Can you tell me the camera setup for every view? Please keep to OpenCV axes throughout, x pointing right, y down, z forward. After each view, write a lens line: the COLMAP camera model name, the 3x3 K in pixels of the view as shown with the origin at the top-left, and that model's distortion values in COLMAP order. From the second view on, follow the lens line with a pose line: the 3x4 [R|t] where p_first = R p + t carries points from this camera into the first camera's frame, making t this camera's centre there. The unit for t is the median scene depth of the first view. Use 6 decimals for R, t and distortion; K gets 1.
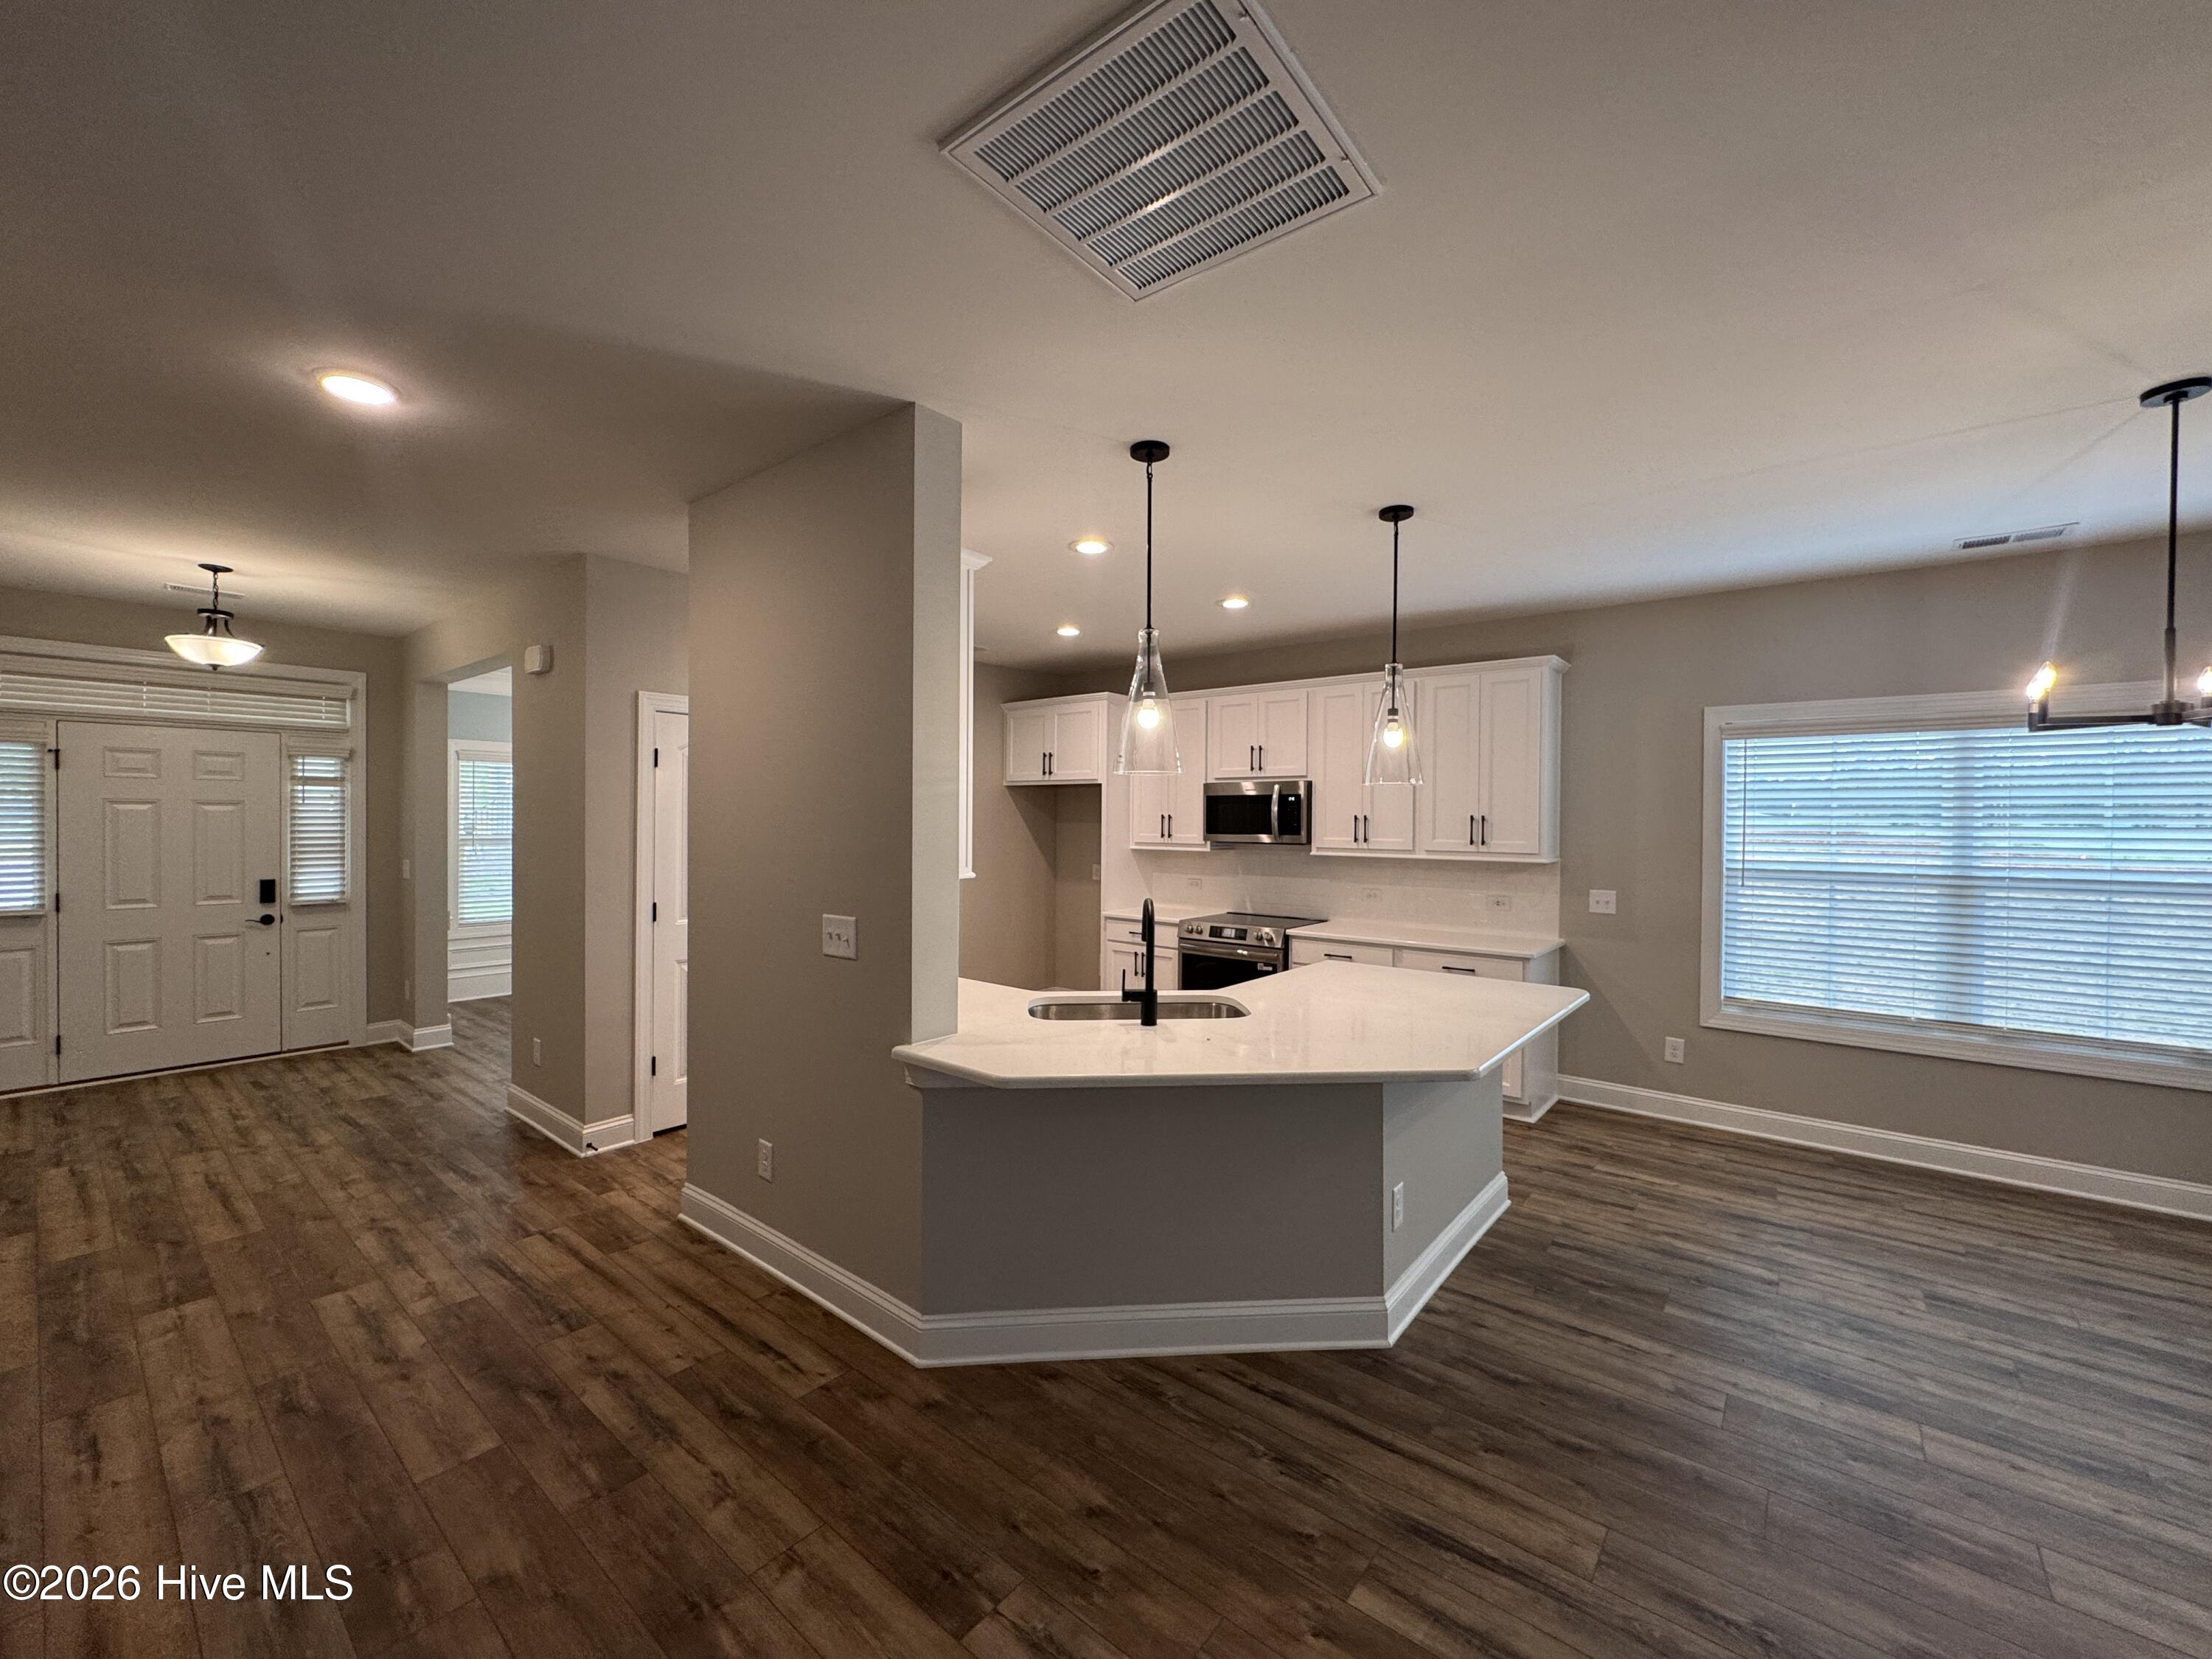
lens RADIAL K [[885.7, 0, 1102.9], [0, 885.7, 826.6], [0, 0, 1]] dist [-0.002801, 0.000591]
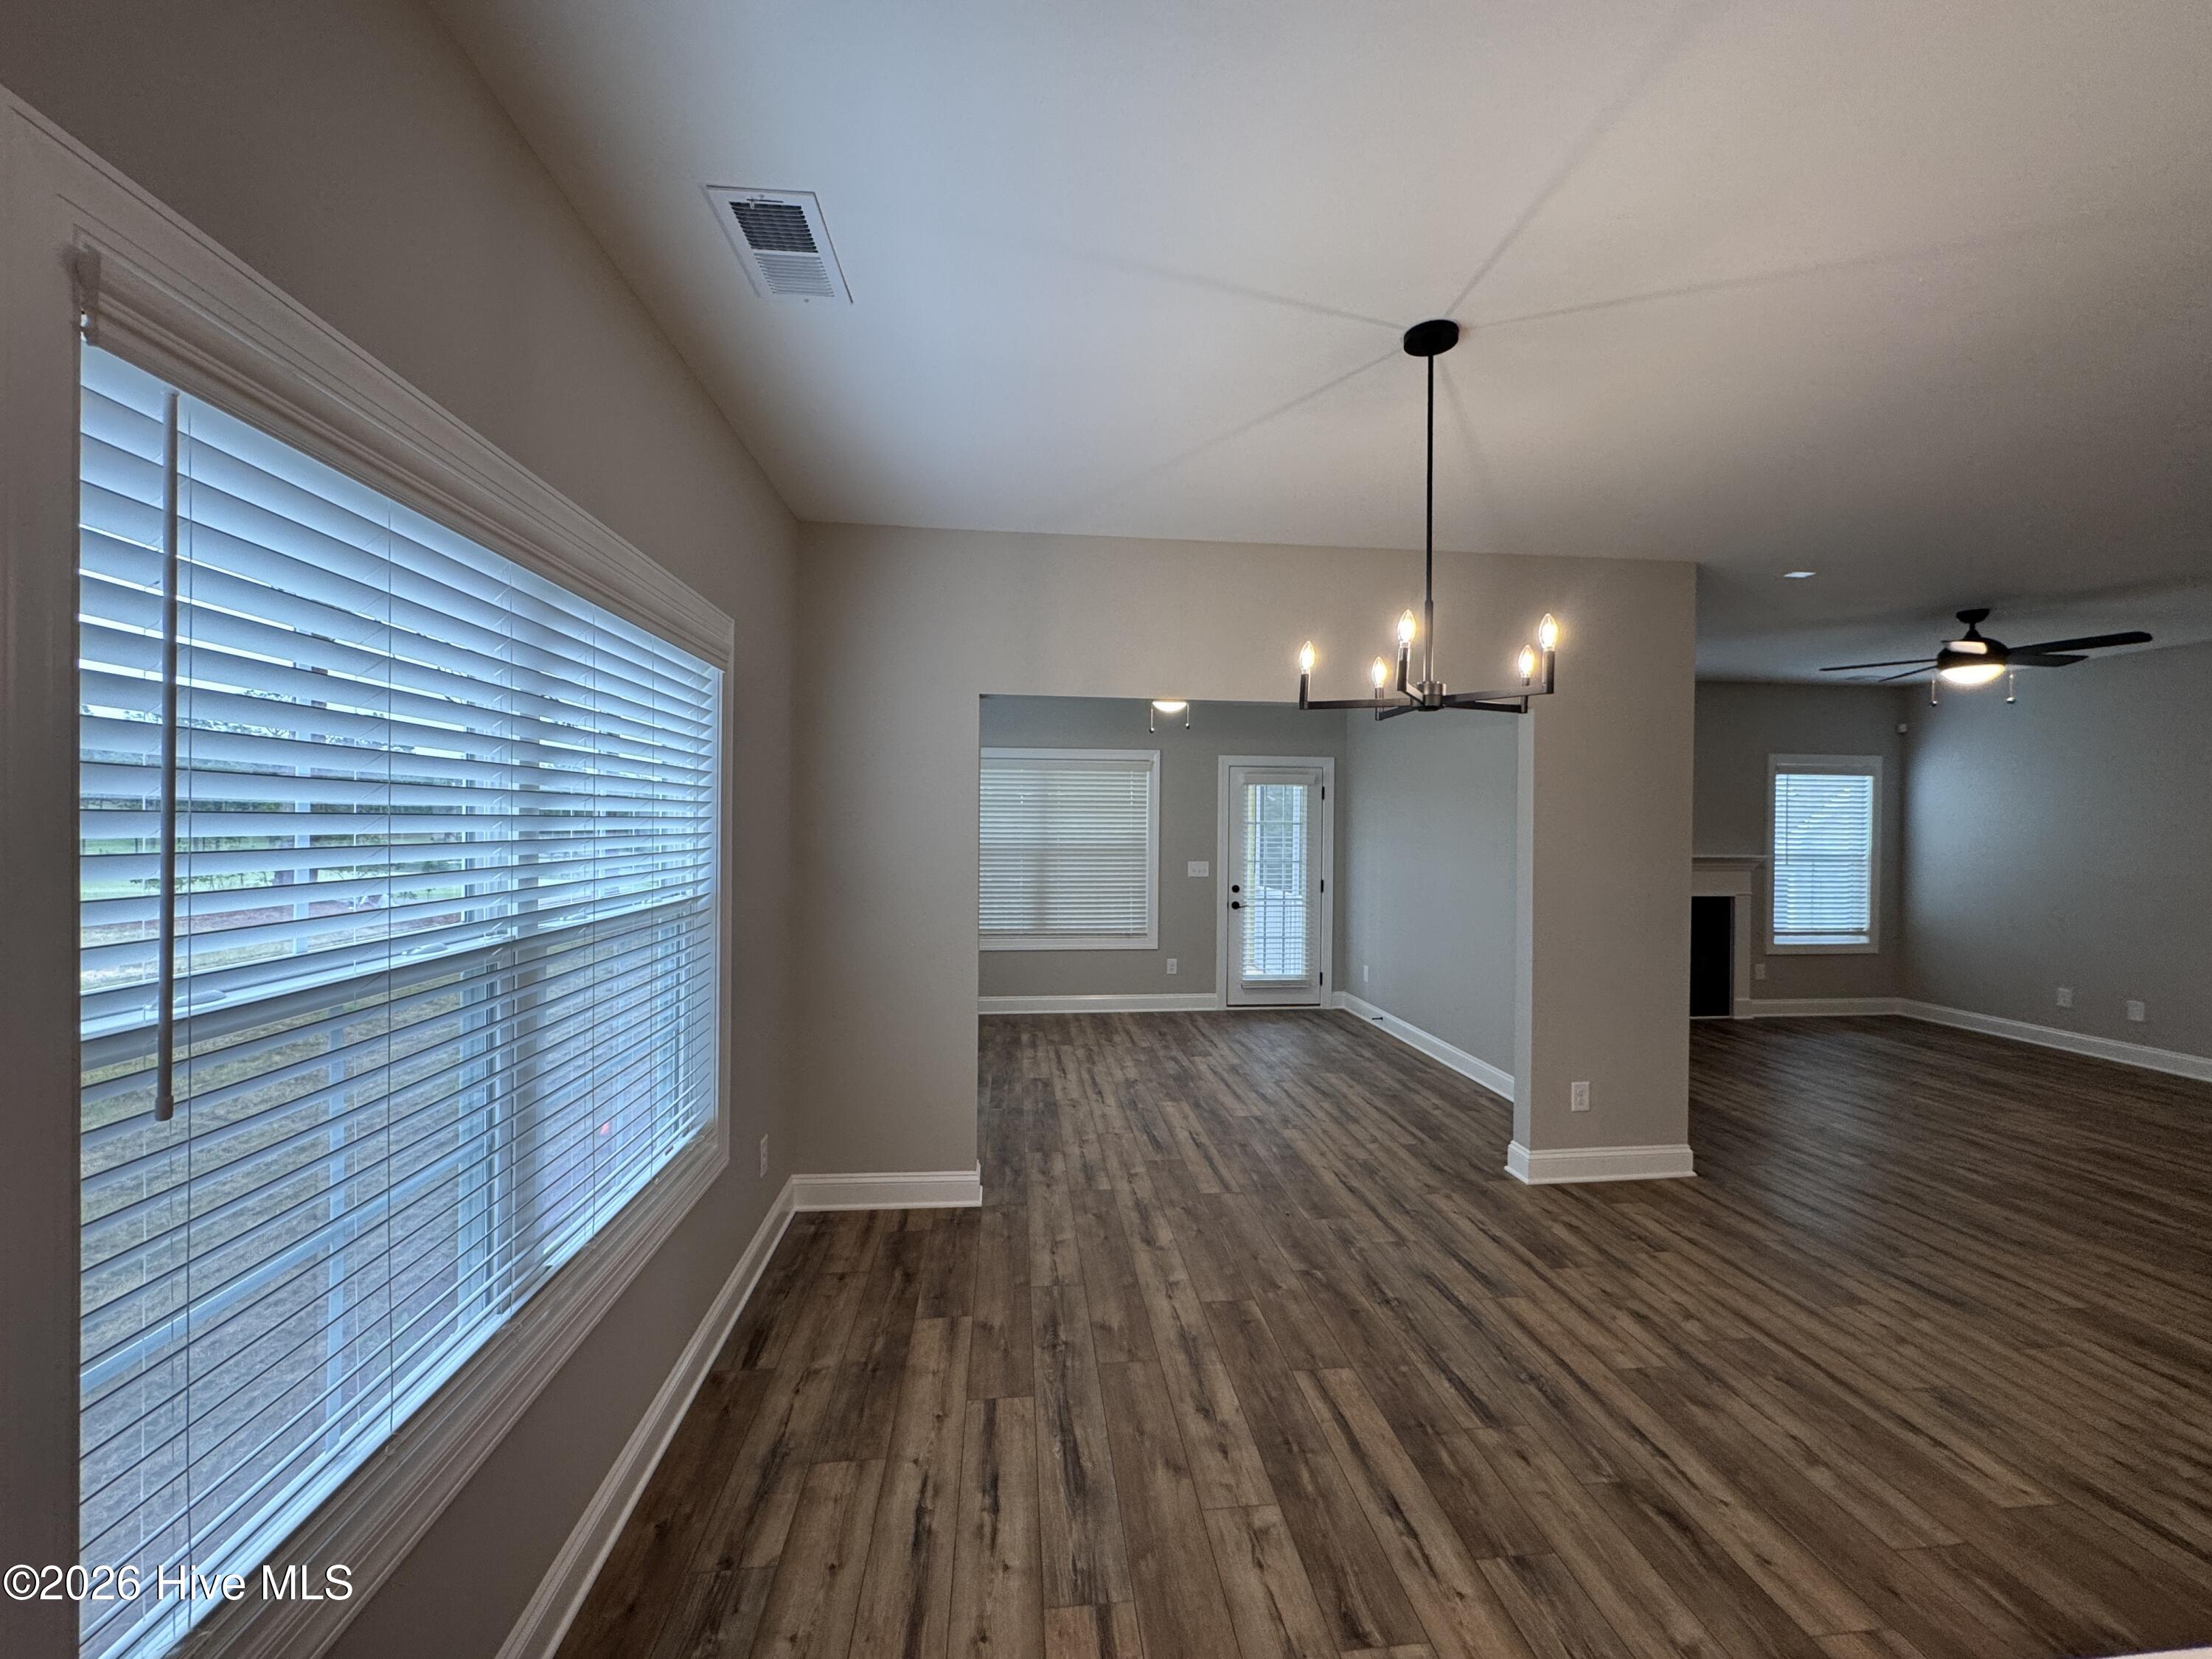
lens RADIAL K [[885.7, 0, 1100.2], [0, 885.7, 822.3], [0, 0, 1]] dist [-0.002801, 0.000591]
pose [[-0.712849, -0.016102, 0.701133, 0.614800], [-0.010611, 0.999870, 0.012175, -0.006809], [-0.701237, 0.001240, -0.712927, 1.422153]]
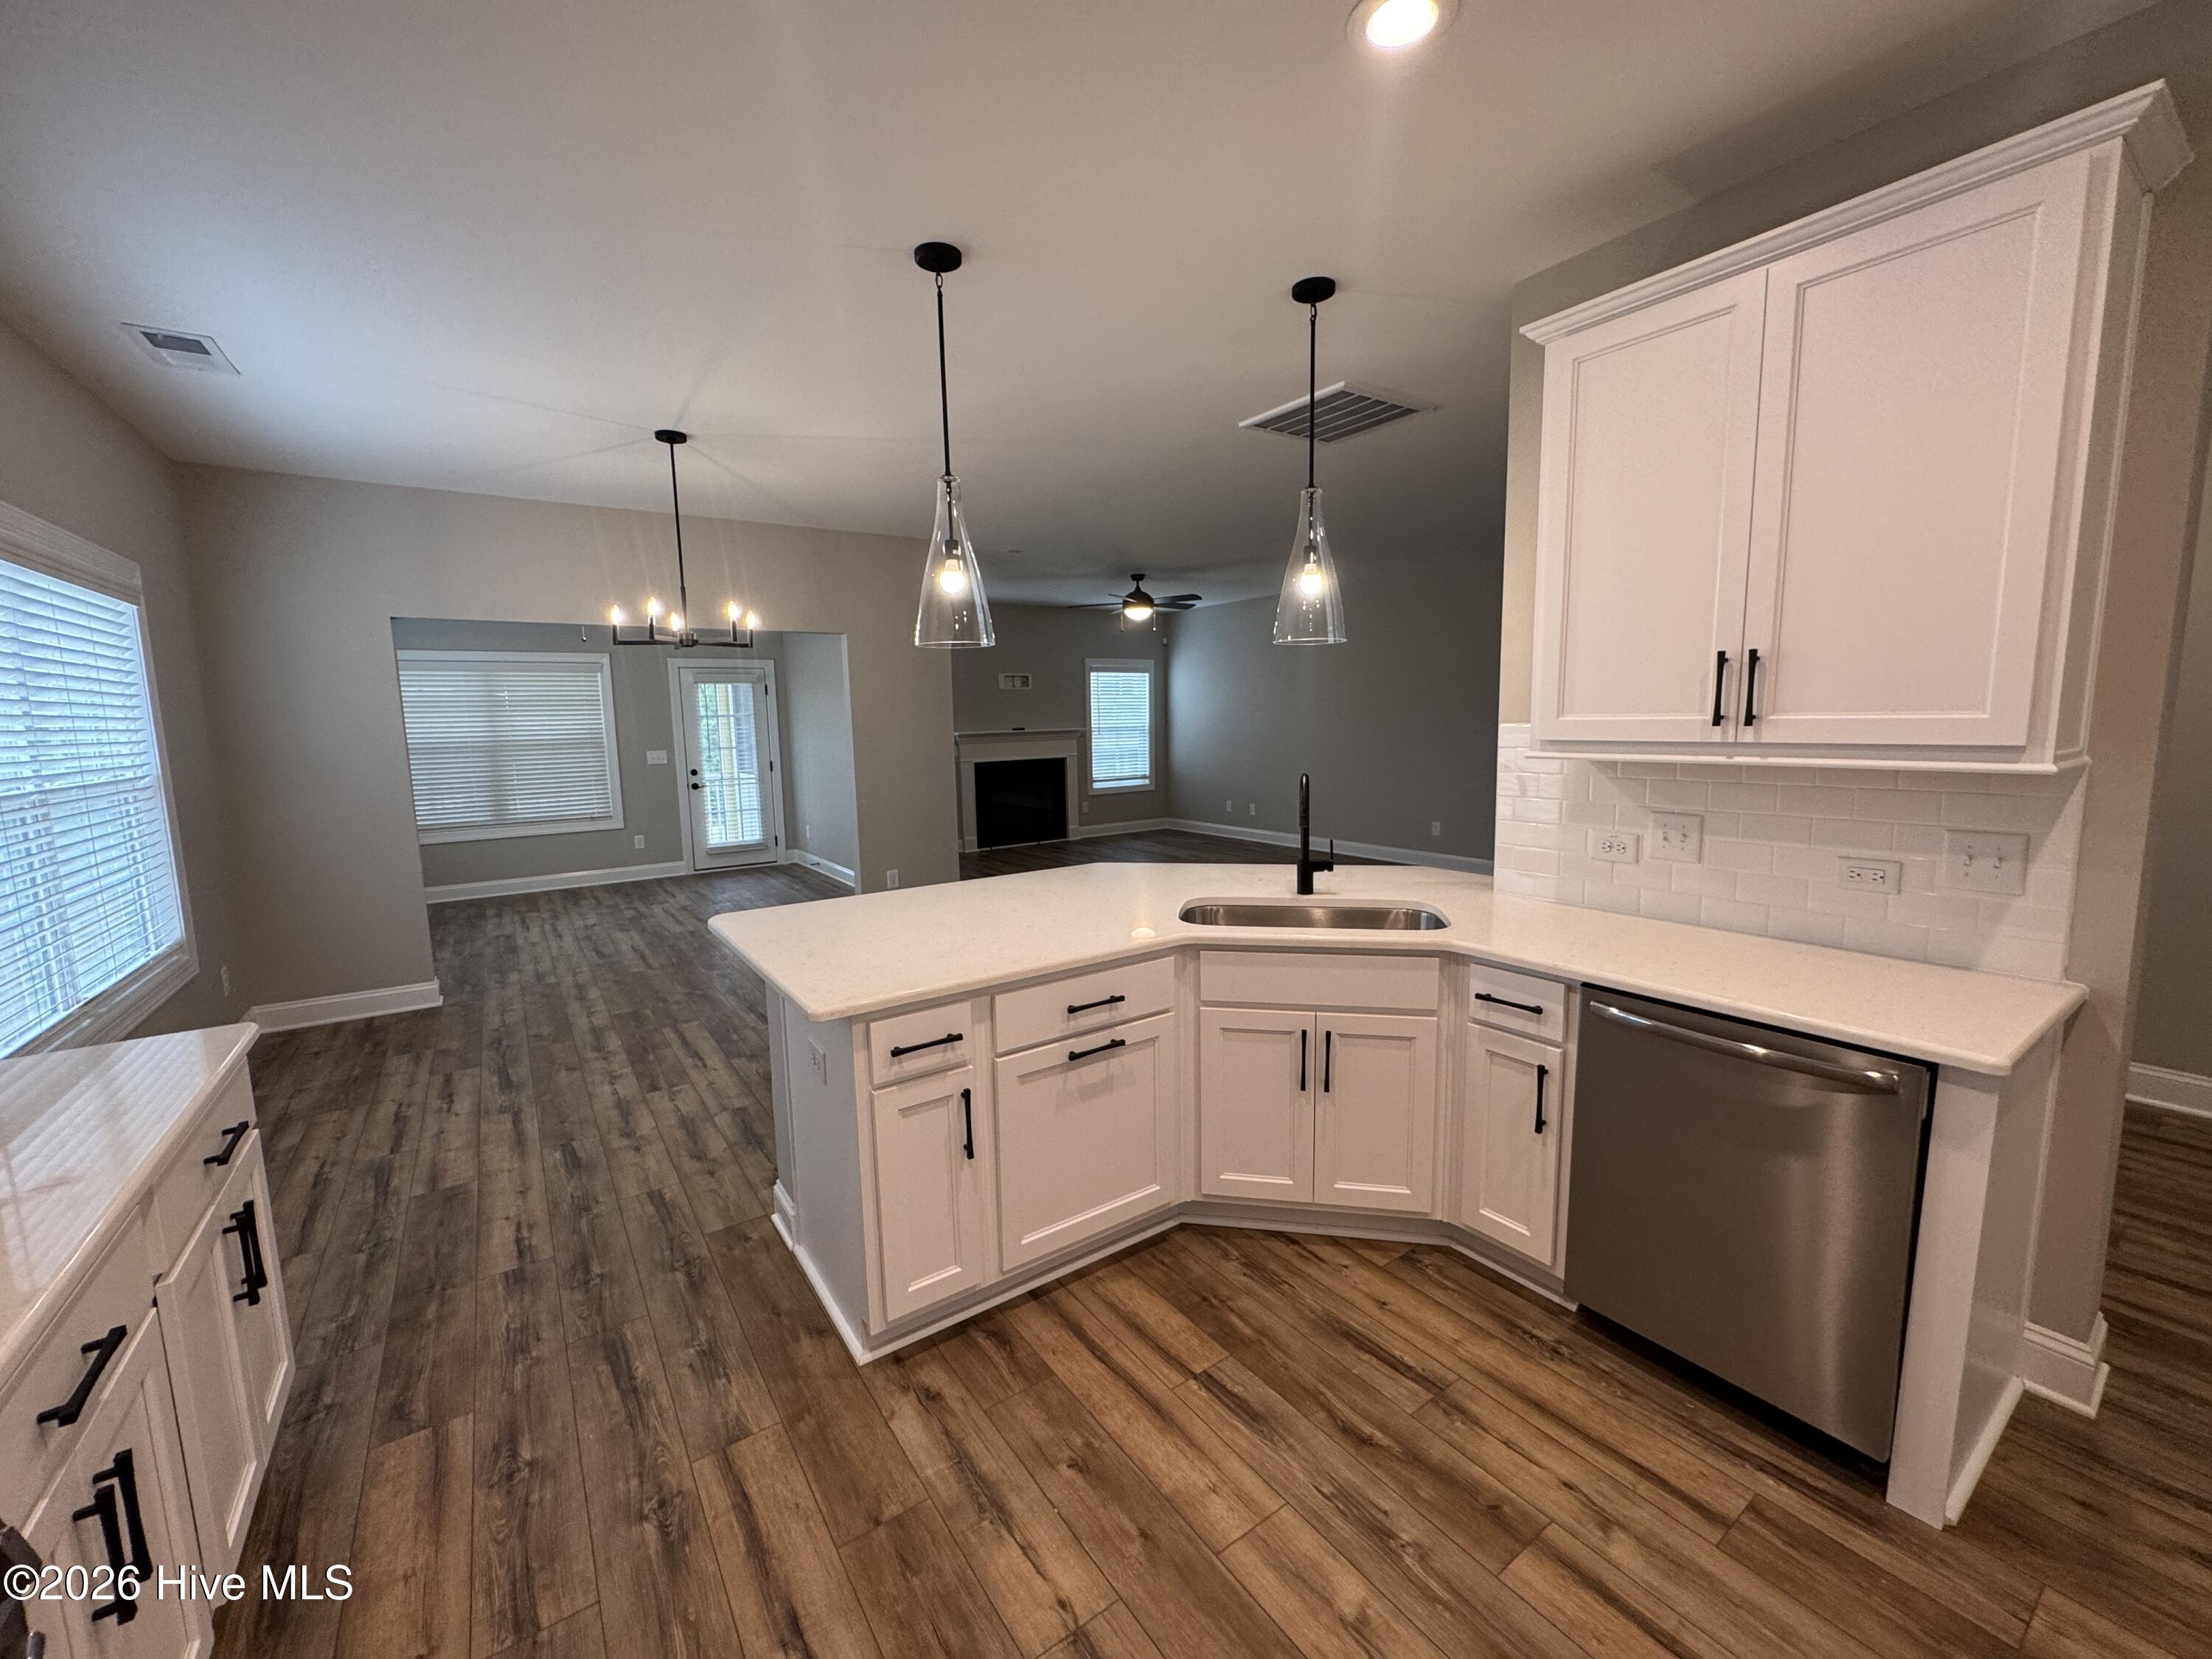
lens RADIAL K [[885.7, 0, 1105.5], [0, 885.7, 823.1], [0, 0, 1]] dist [-0.002801, 0.000591]
pose [[-0.963350, -0.022037, 0.267339, 0.001231], [0.013727, 0.991264, 0.131177, 0.004218], [-0.267895, 0.130040, -0.954632, 1.833852]]
